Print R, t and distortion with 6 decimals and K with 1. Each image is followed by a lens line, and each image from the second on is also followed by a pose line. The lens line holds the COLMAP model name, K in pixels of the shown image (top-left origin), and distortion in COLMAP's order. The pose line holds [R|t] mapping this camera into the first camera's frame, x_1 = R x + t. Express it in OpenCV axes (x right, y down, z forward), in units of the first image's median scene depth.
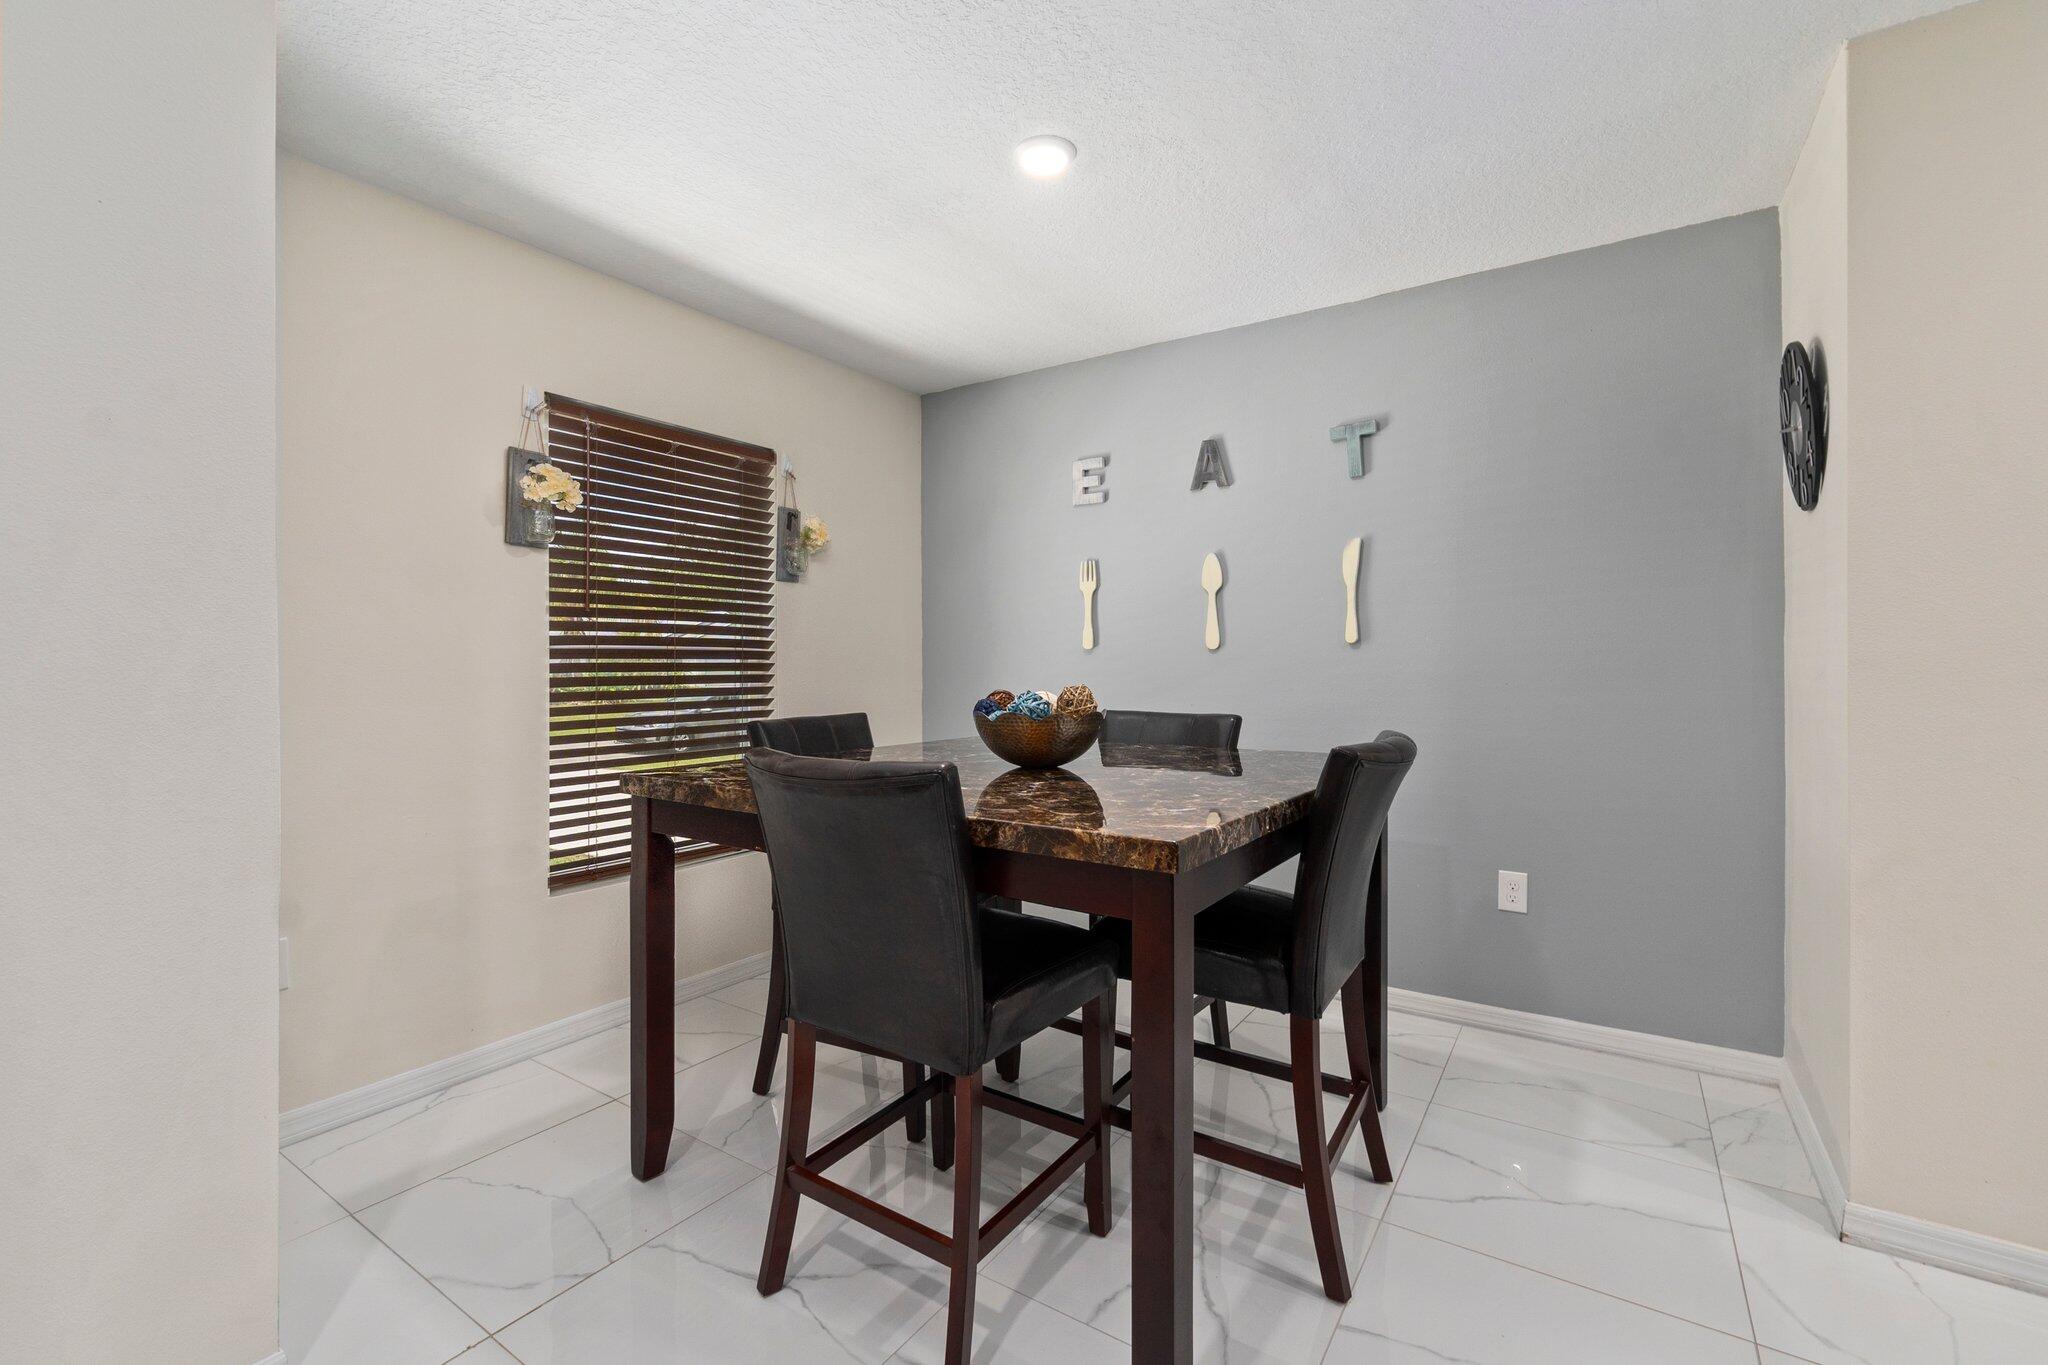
lens RADIAL K [[892.1, 0, 1010.9], [0, 892.1, 683.4], [0, 0, 1]] dist [0.000986, 0.000177]
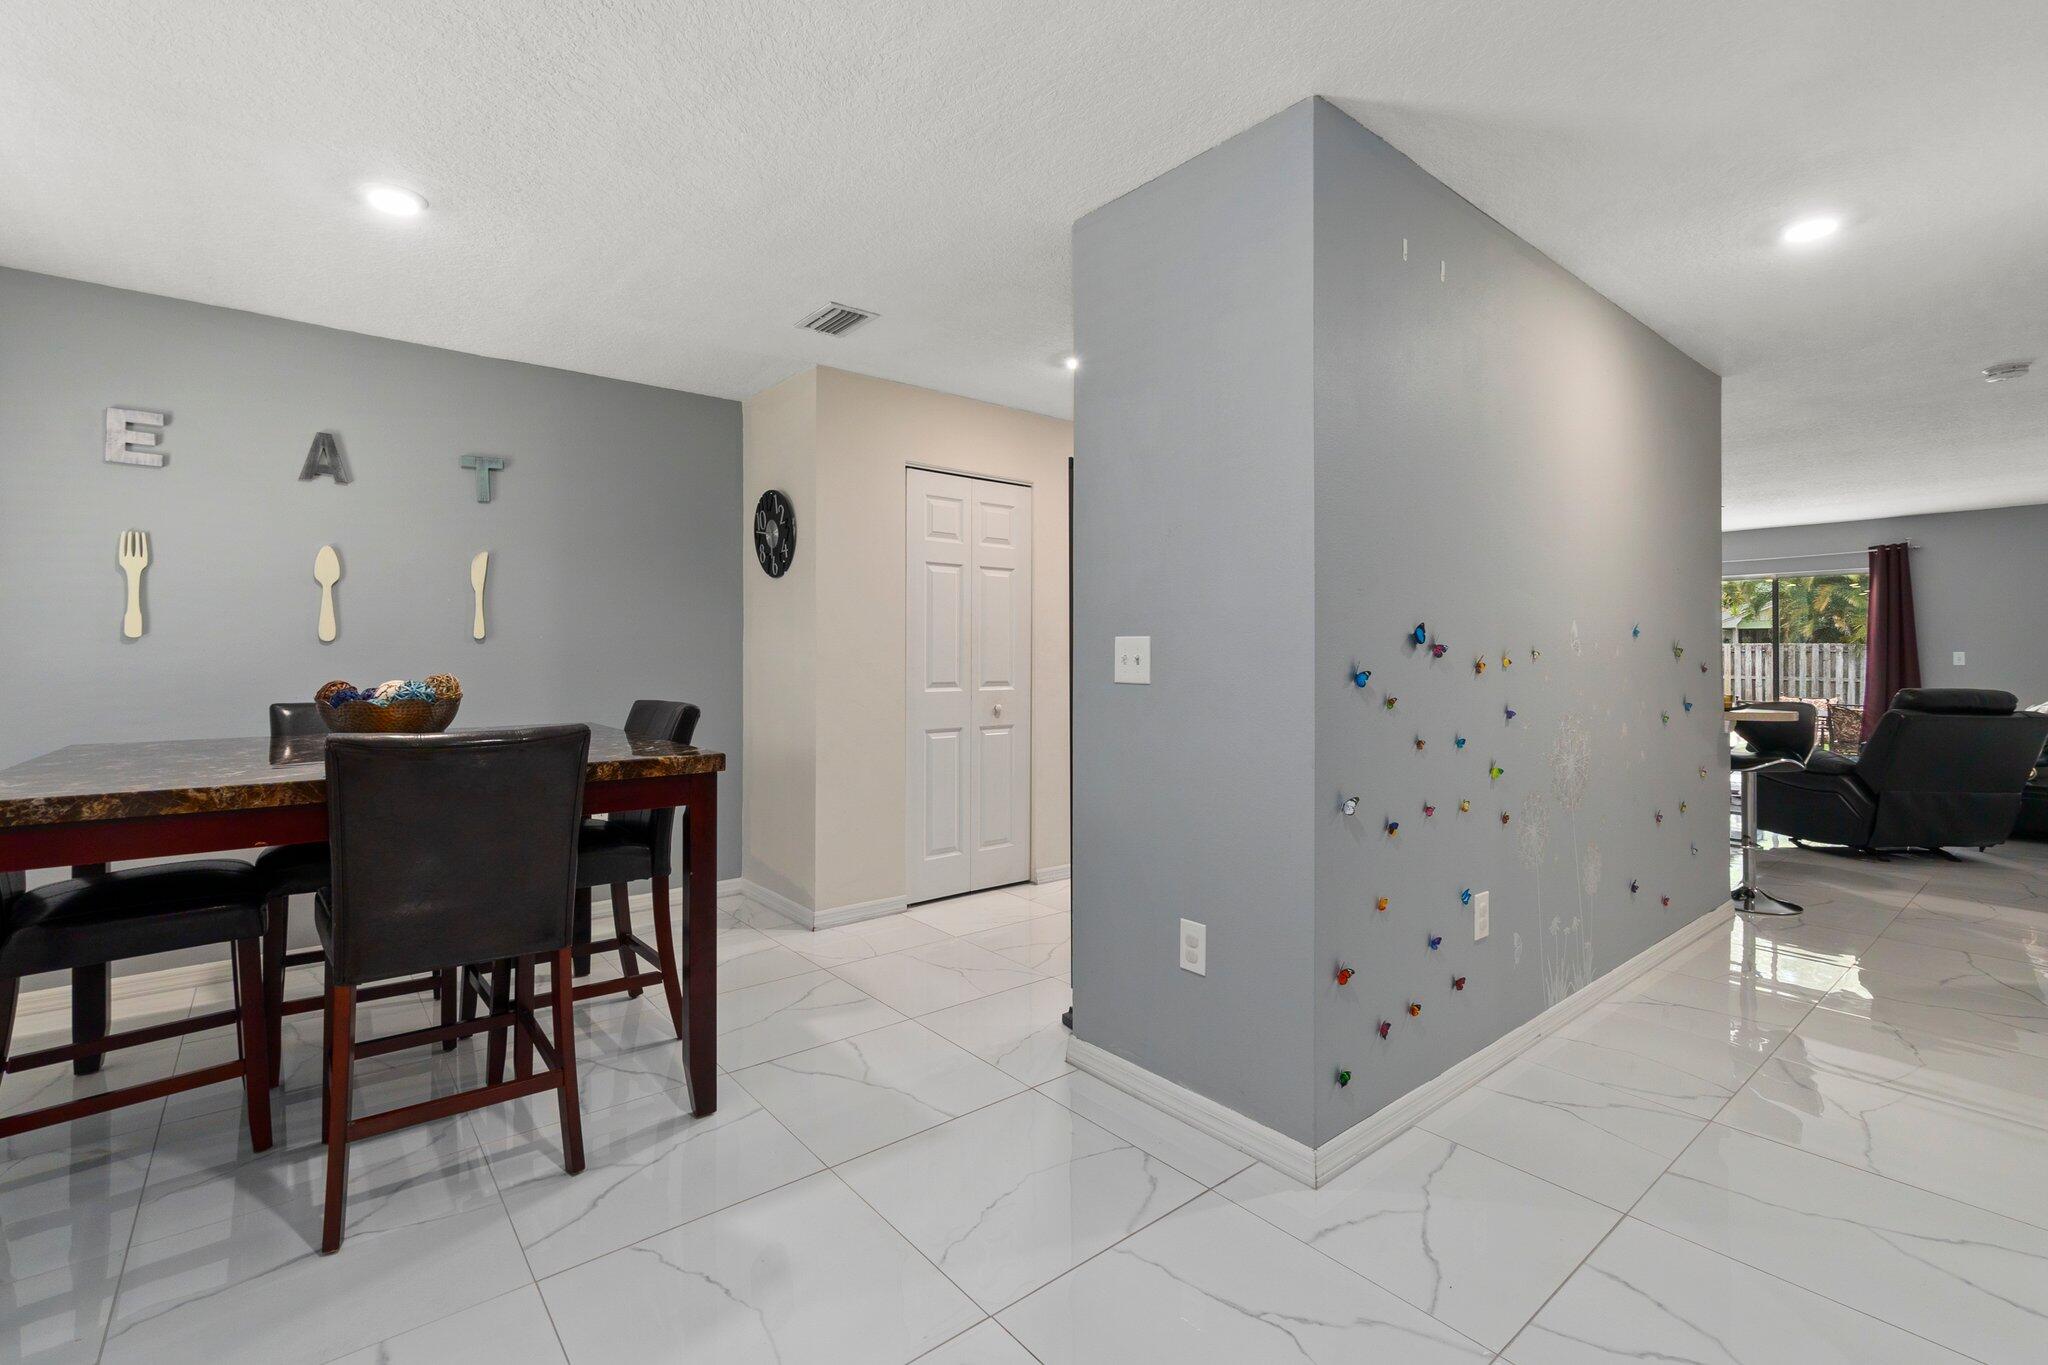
lens RADIAL K [[892.1, 0, 1010.9], [0, 892.1, 683.4], [0, 0, 1]] dist [0.000986, 0.000177]
pose [[0.286355, -0.025461, 0.957785, -0.527290], [0.020573, 0.999580, 0.020422, 0.004867], [-0.957903, 0.013857, 0.286759, -0.026545]]
